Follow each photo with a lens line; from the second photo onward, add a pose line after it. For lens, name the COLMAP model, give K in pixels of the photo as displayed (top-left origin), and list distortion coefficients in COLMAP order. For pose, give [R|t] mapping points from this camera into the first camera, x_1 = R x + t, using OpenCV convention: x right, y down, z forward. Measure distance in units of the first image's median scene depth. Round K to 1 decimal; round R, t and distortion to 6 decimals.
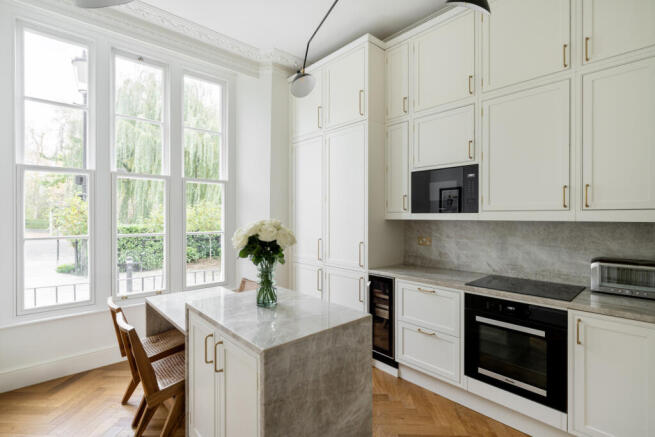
lens RADIAL K [[318.7, 0, 330.0], [0, 318.7, 216.5], [0, 0, 1]] dist [-0.001528, -0.000130]
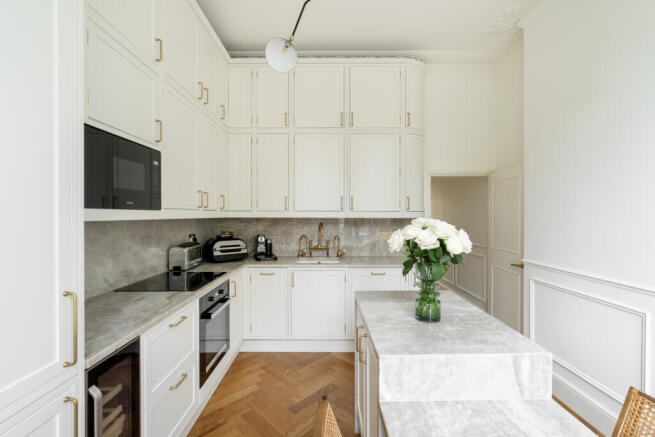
lens RADIAL K [[295.1, 0, 329.7], [0, 295.1, 216.2], [0, 0, 1]] dist [-0.001932, 0.000141]
pose [[-0.756169, -0.001783, 0.654374, -0.373005], [0.004221, 0.999962, 0.007602, 0.000001], [-0.654363, 0.008511, -0.756133, 1.280336]]
